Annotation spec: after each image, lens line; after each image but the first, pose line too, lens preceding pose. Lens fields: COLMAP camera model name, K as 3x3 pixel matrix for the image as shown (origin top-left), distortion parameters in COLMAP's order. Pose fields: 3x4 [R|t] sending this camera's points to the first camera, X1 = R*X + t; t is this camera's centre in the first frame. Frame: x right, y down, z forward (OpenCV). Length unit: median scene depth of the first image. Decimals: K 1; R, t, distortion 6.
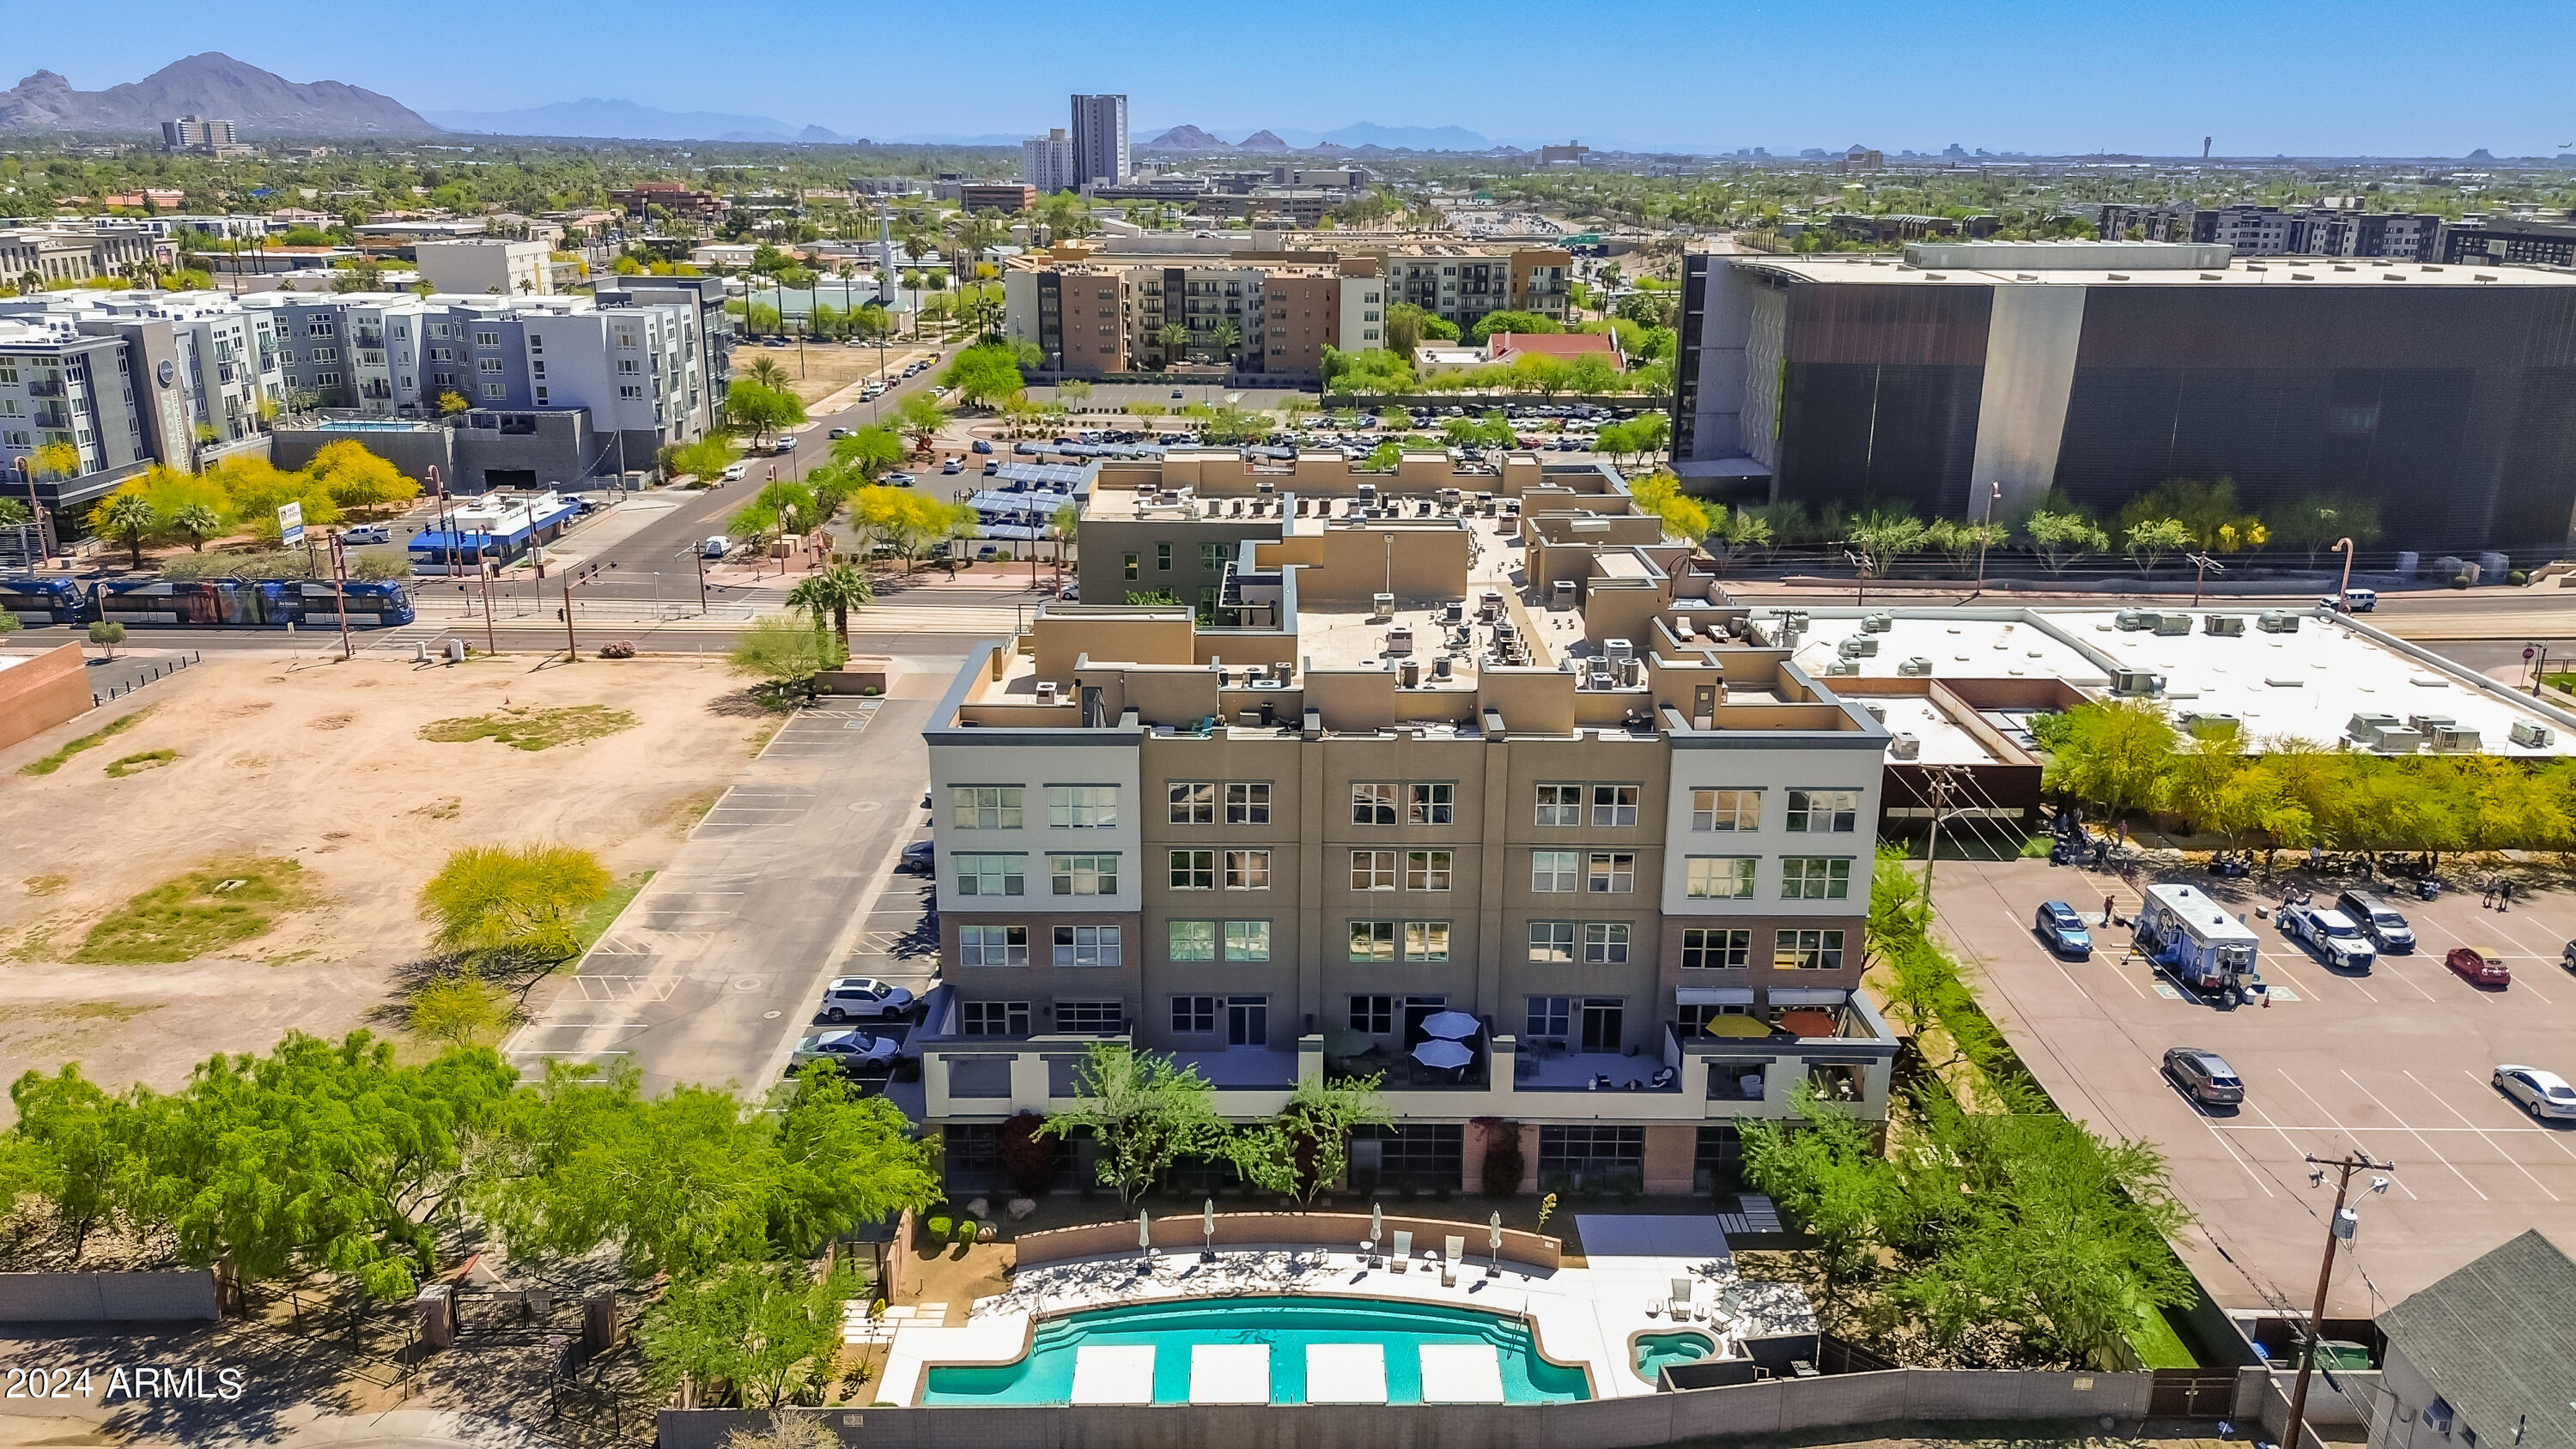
lens RADIAL K [[1817.1, 0, 1291.6], [0, 1817.1, 727.9], [0, 0, 1]] dist [0.085557, -0.099371]
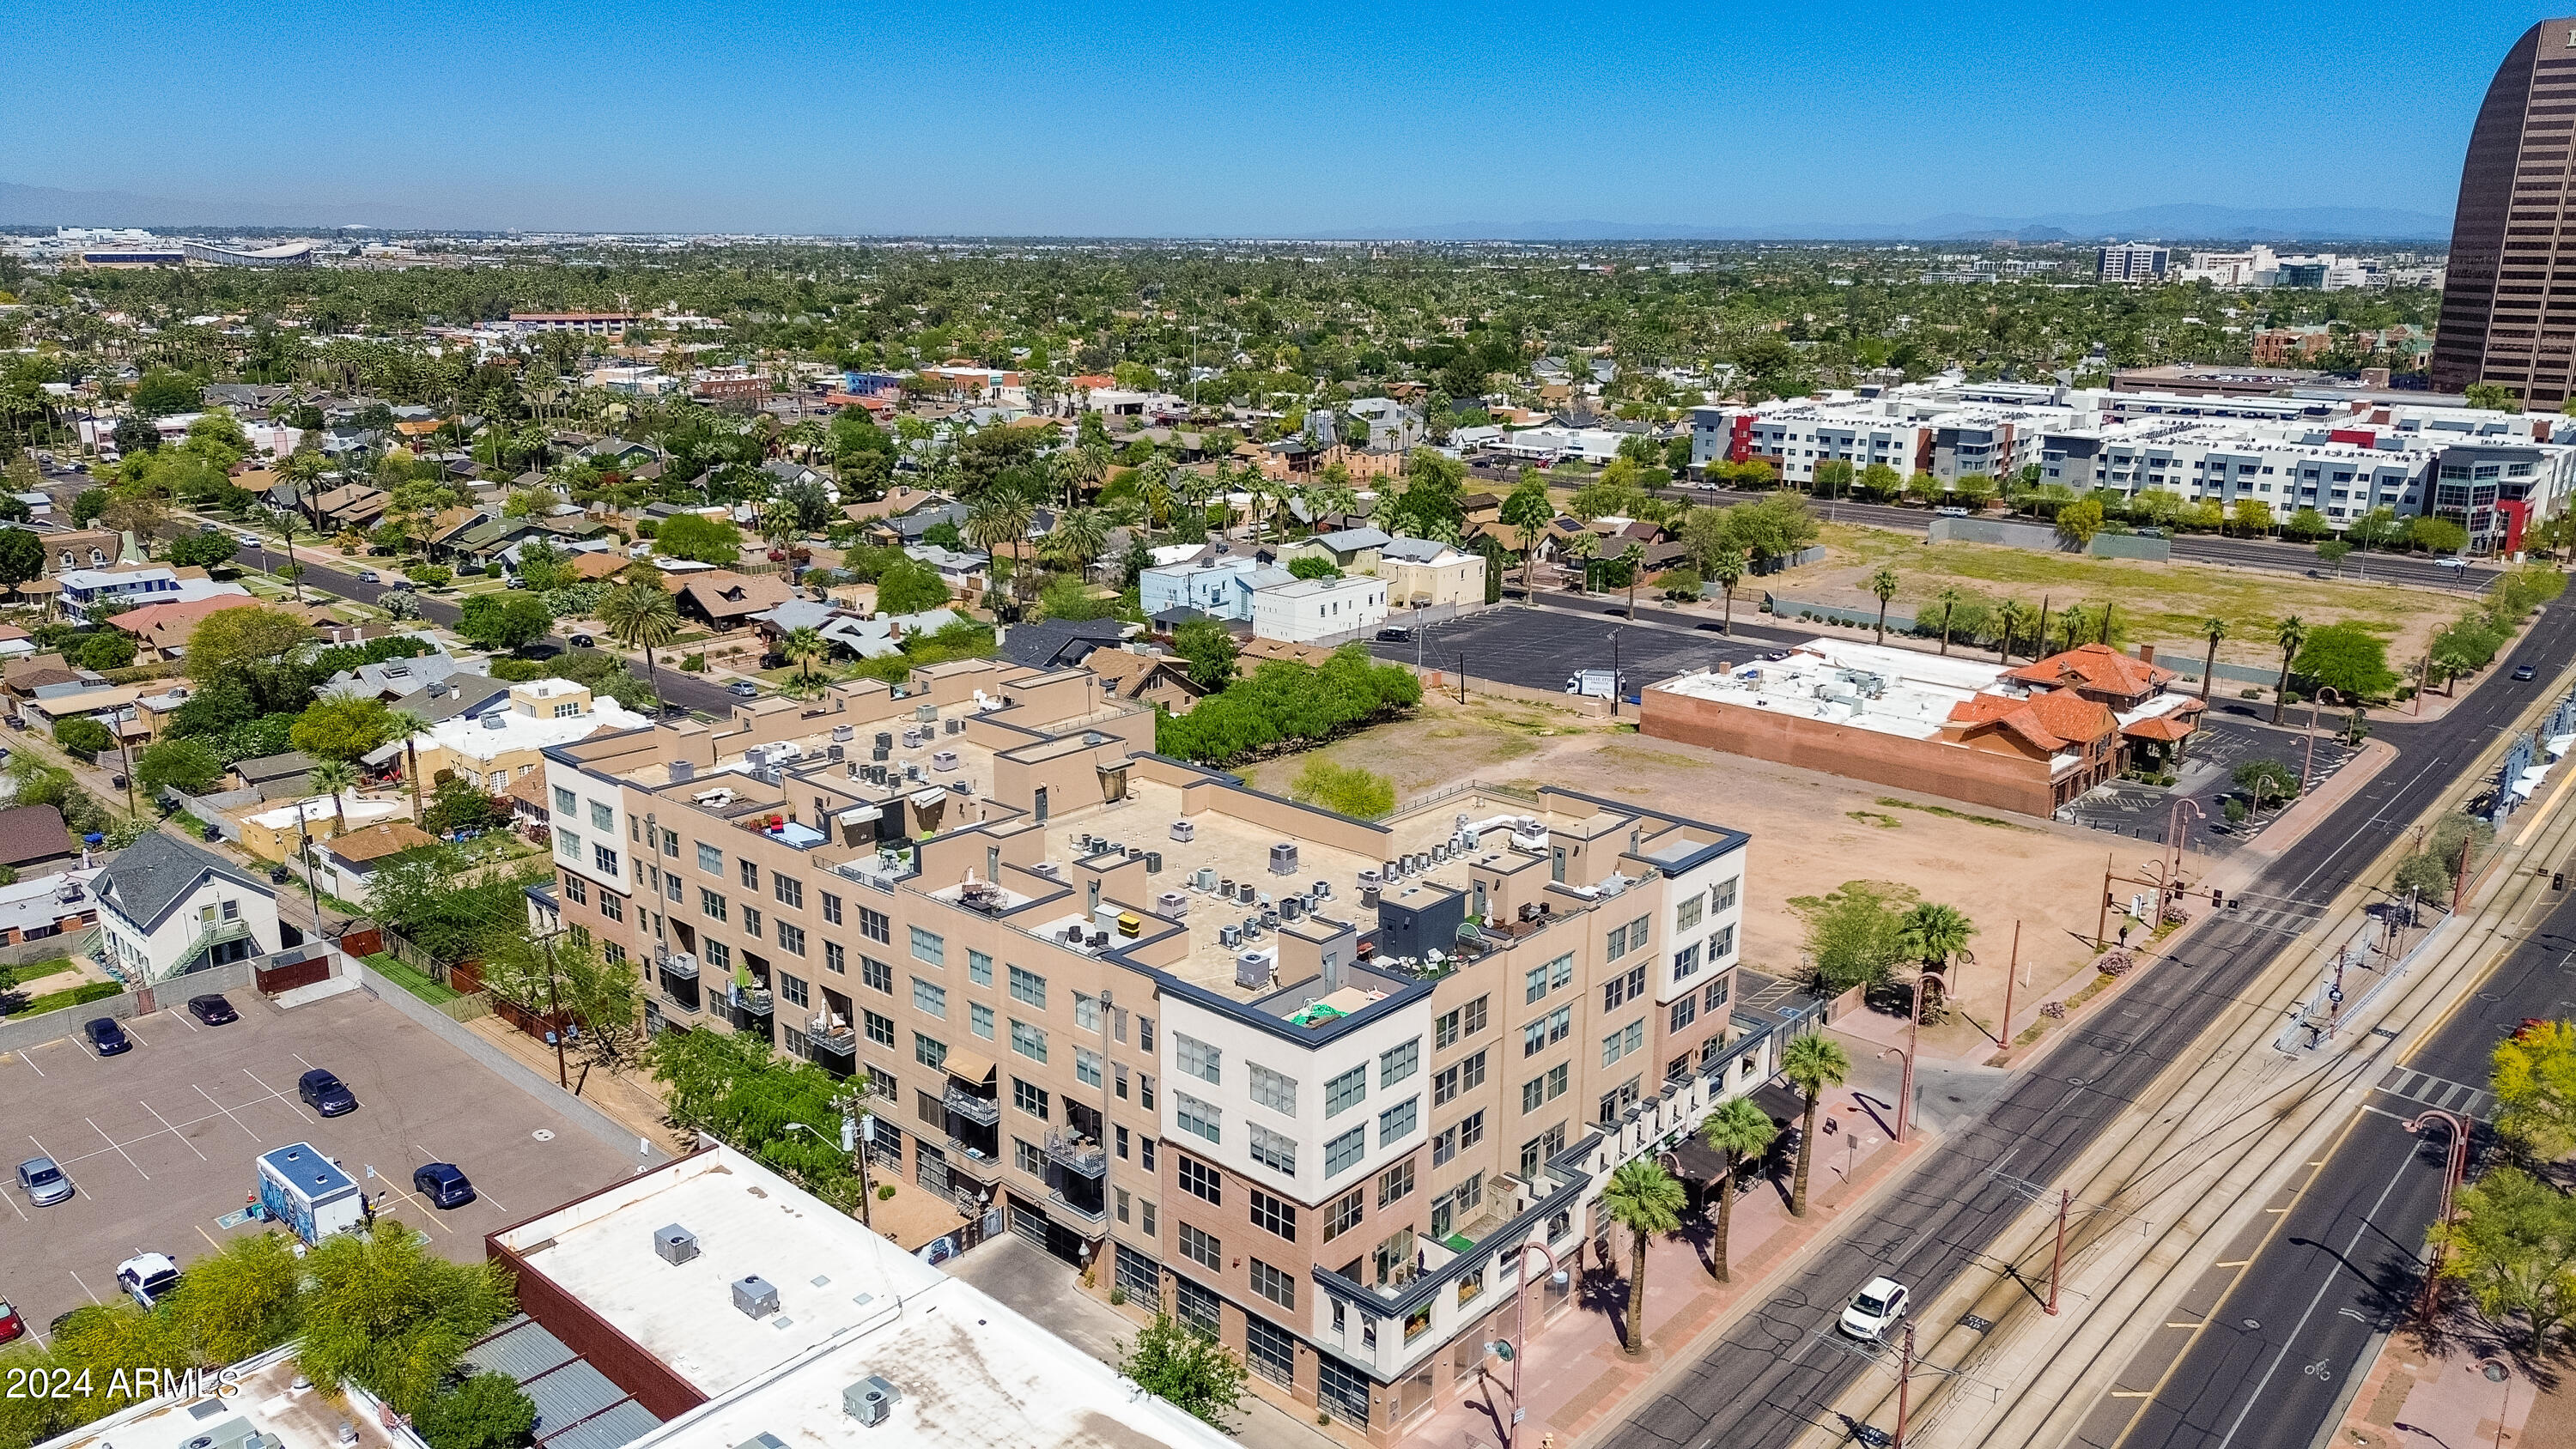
lens RADIAL K [[1803.0, 0, 1288.0], [0, 1803.0, 724.5], [0, 0, 1]] dist [0.039853, -0.040014]
pose [[-0.678108, 0.179111, -0.712803, 0.401709], [-0.229170, 0.869968, 0.436619, -0.344912], [0.698320, 0.459428, -0.548886, 0.916943]]
